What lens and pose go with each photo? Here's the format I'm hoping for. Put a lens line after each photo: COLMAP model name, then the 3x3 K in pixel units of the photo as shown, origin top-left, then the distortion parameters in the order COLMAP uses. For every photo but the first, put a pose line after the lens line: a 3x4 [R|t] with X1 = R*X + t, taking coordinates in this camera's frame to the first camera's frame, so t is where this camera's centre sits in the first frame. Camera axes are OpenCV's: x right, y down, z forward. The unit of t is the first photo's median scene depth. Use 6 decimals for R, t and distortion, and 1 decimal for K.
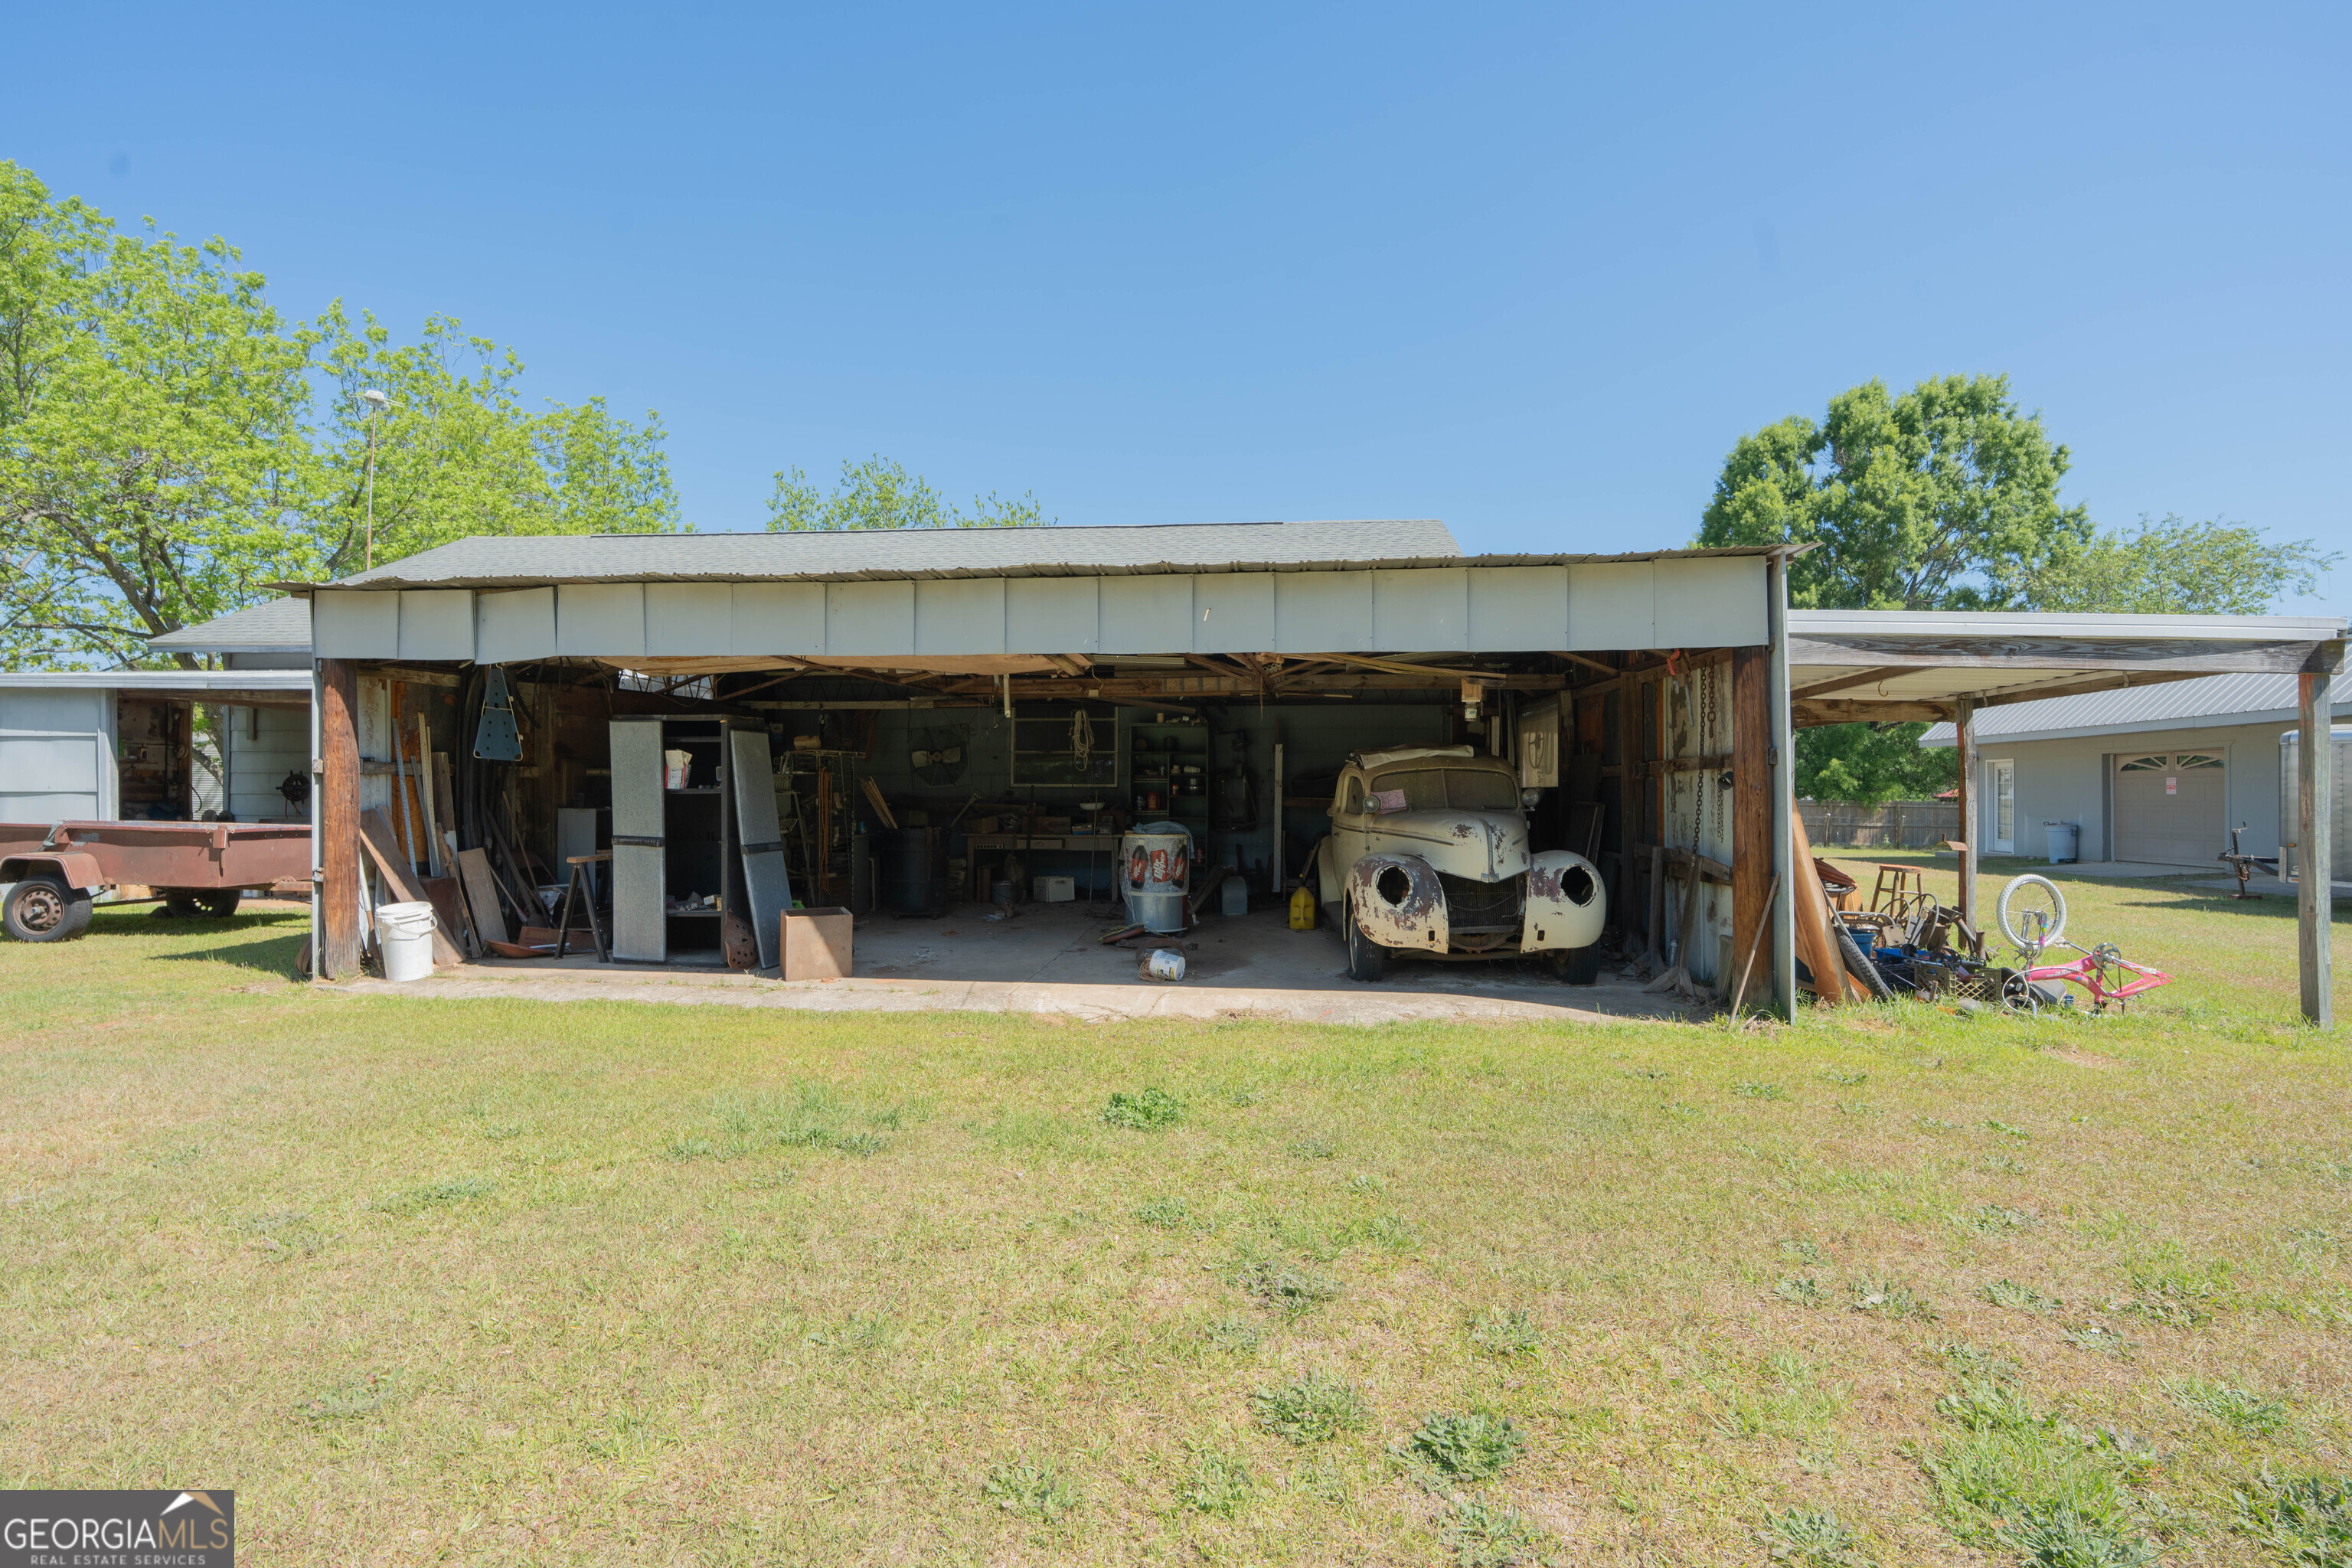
lens RADIAL K [[1024.8, 0, 1177.0], [0, 1024.8, 778.4], [0, 0, 1]] dist [-0.014065, 0.000114]
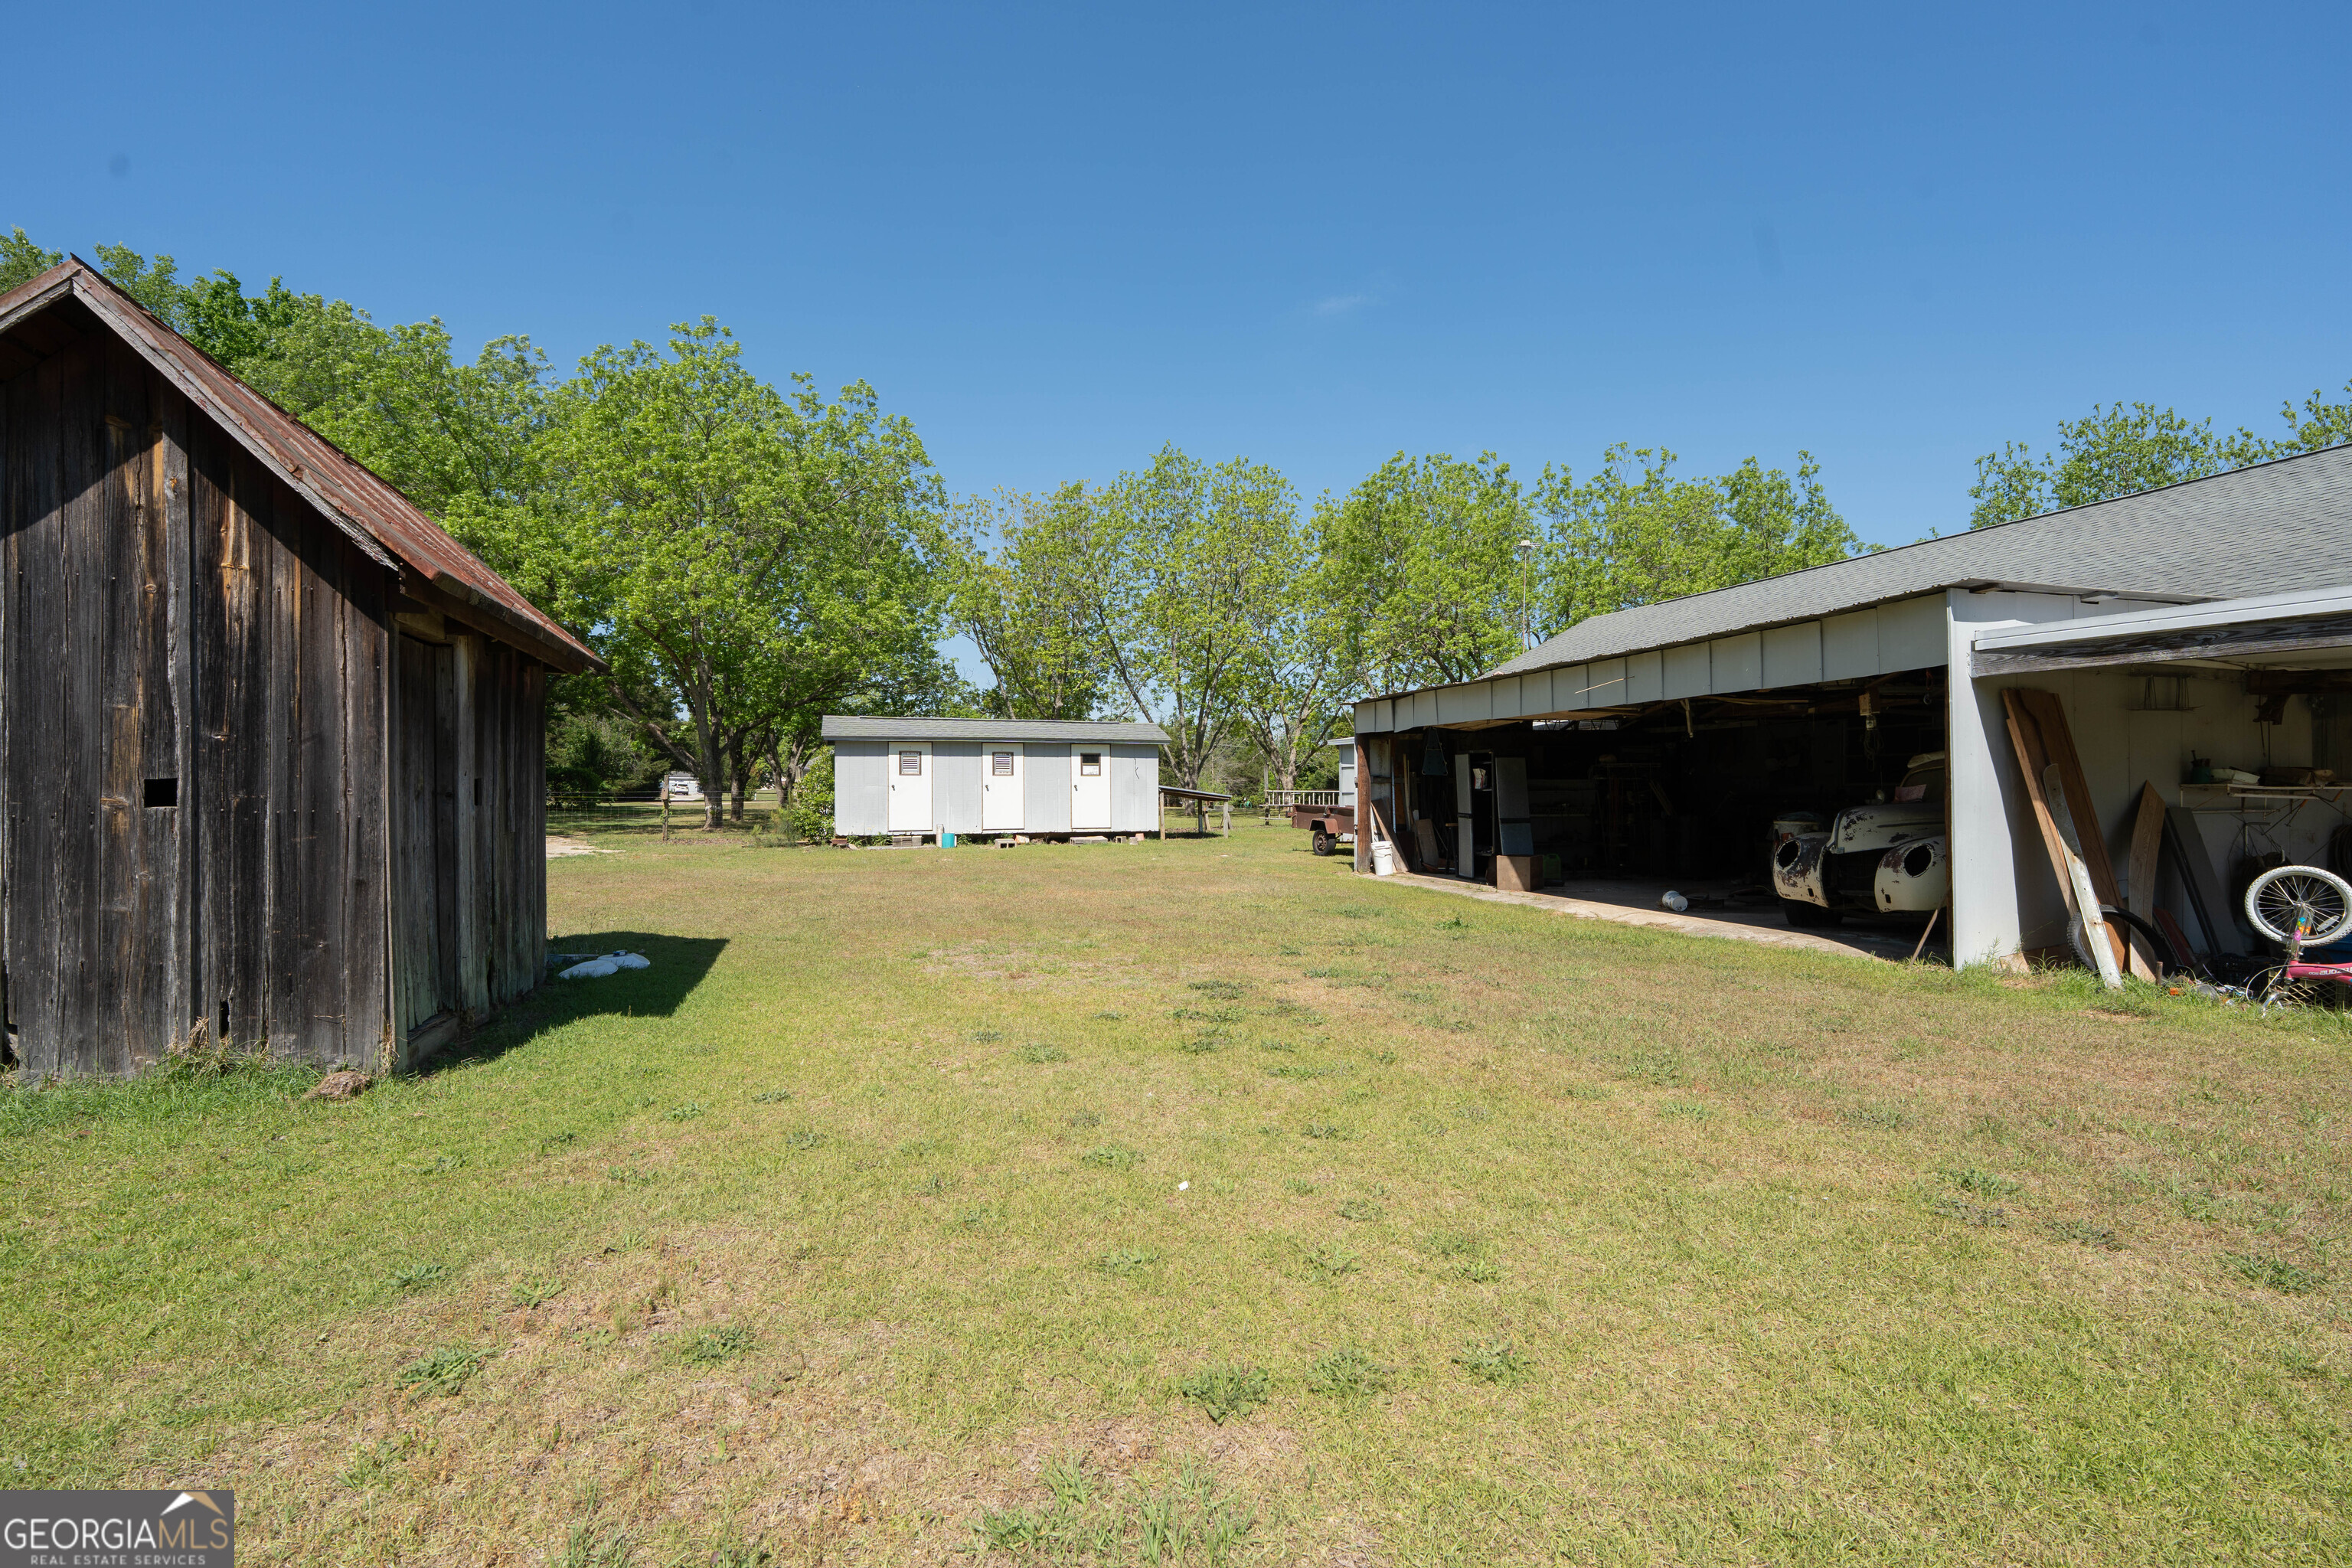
lens RADIAL K [[1024.8, 0, 1176.4], [0, 1024.8, 789.3], [0, 0, 1]] dist [-0.014065, 0.000114]
pose [[0.390464, -0.006784, -0.920593, 1.113459], [0.009091, 0.999953, -0.003513, 0.014108], [0.920573, -0.006997, 0.390507, -0.281796]]
